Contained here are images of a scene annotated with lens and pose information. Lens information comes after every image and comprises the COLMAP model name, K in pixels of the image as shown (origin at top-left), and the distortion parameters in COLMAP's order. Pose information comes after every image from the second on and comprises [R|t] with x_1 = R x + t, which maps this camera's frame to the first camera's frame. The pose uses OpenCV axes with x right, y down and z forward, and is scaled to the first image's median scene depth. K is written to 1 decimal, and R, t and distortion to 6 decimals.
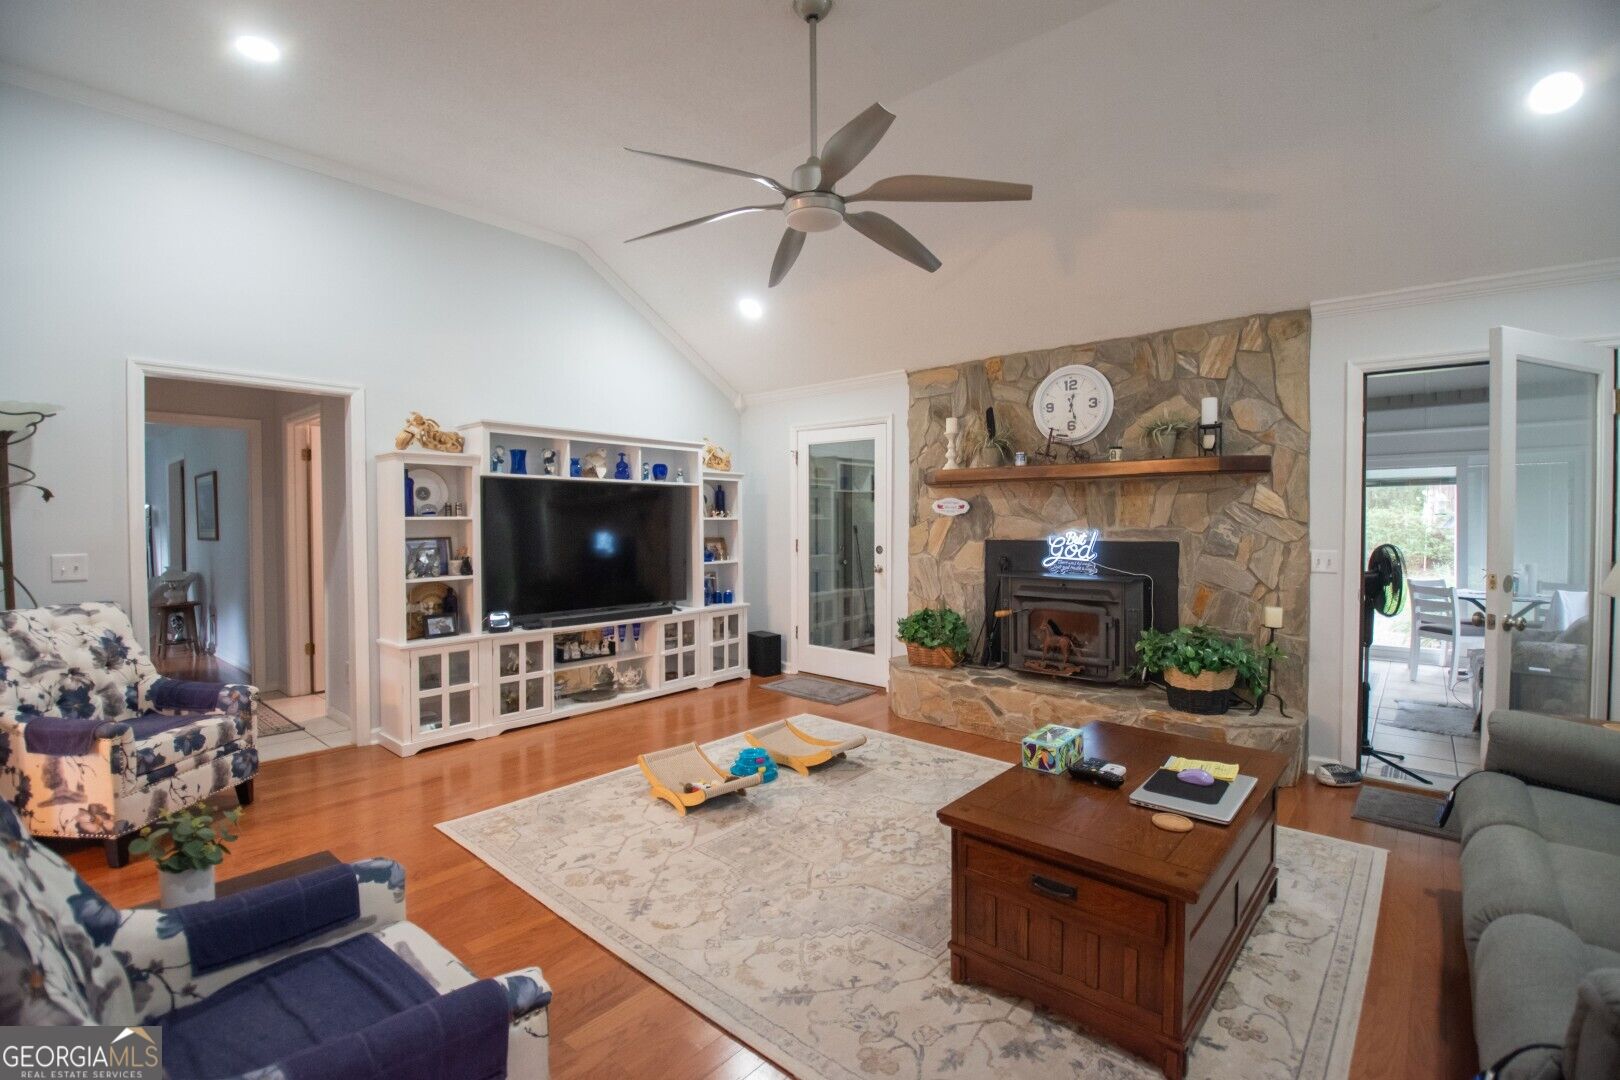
lens RADIAL K [[712.0, 0, 836.5], [0, 712.0, 532.6], [0, 0, 1]] dist [0.013053, -0.019239]
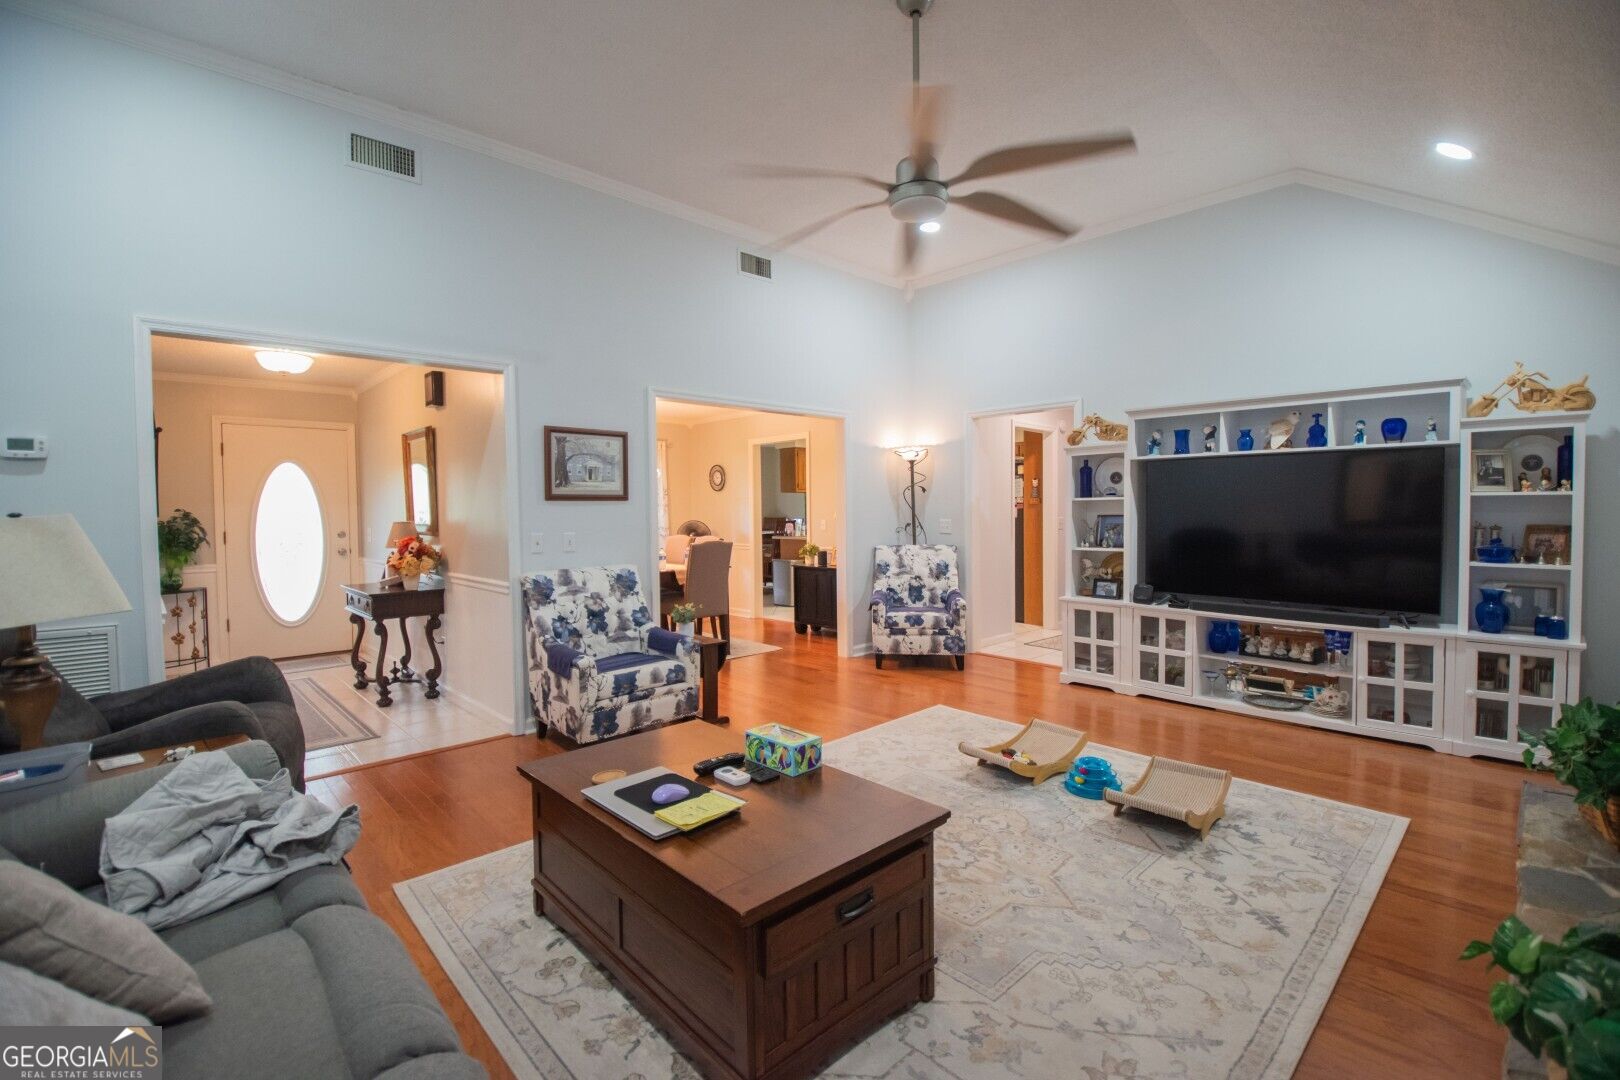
lens RADIAL K [[717.0, 0, 813.7], [0, 717.0, 527.8], [0, 0, 1]] dist [0.028524, -0.031554]
pose [[-0.103630, 0.034670, -0.994011, 0.769568], [-0.007262, 0.999339, 0.035613, -0.011873], [0.994589, 0.010909, -0.103310, 0.715030]]
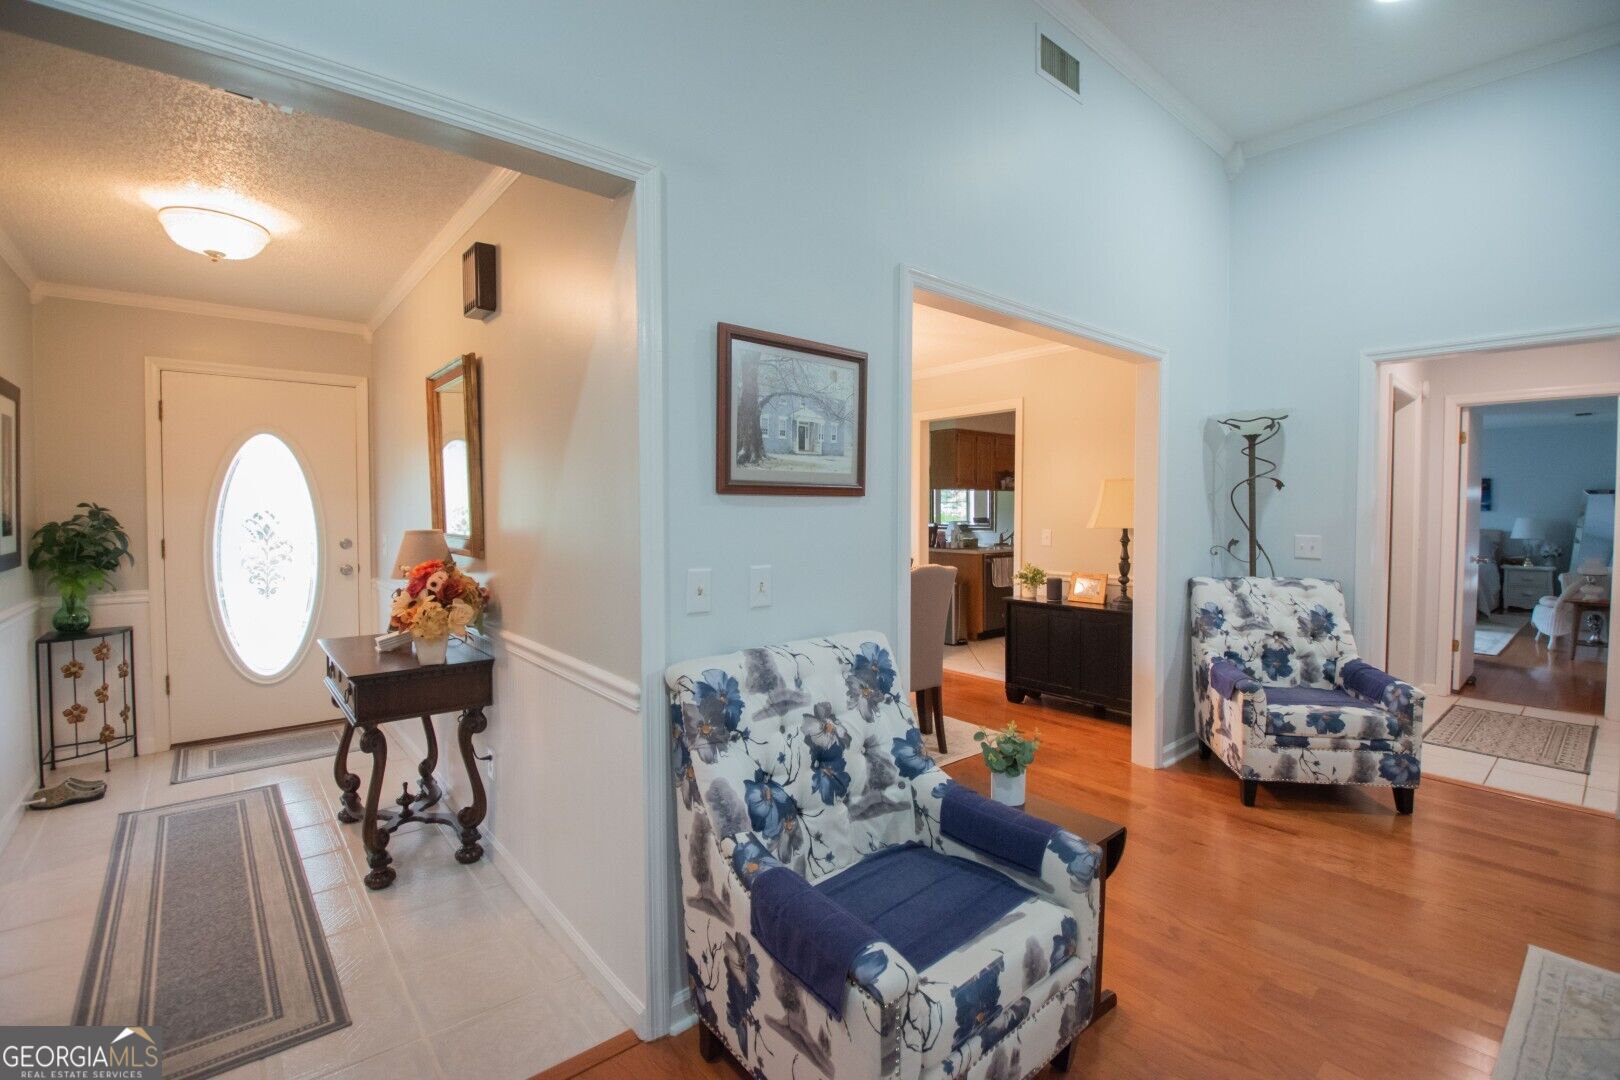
lens RADIAL K [[720.2, 0, 809.0], [0, 720.2, 528.8], [0, 0, 1]] dist [0.015475, -0.021997]
pose [[-0.167583, 0.033987, -0.985272, 0.178804], [-0.019121, 0.999106, 0.037717, -0.007453], [0.985673, 0.025160, -0.166783, 0.331339]]
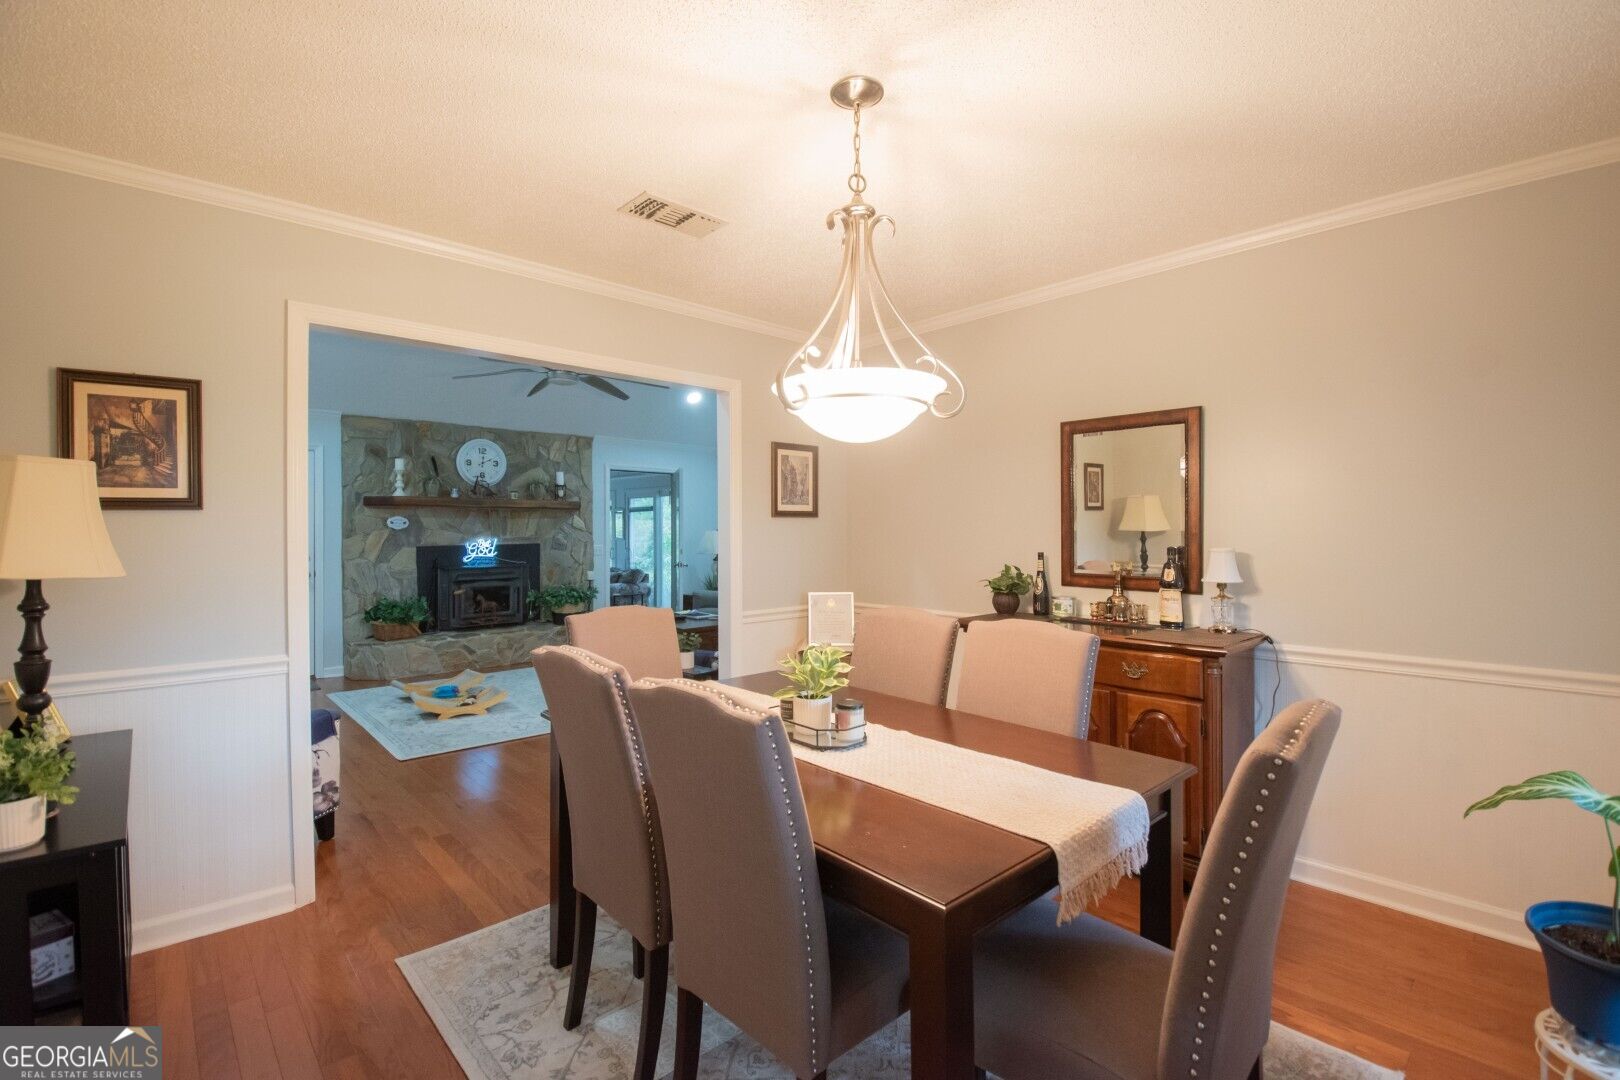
lens RADIAL K [[720.2, 0, 809.0], [0, 720.2, 528.8], [0, 0, 1]] dist [0.015475, -0.021997]
pose [[0.117023, 0.003861, 0.993122, -1.466307], [0.022962, 0.999715, -0.006592, 0.003286], [-0.992864, 0.023576, 0.116901, 0.060879]]
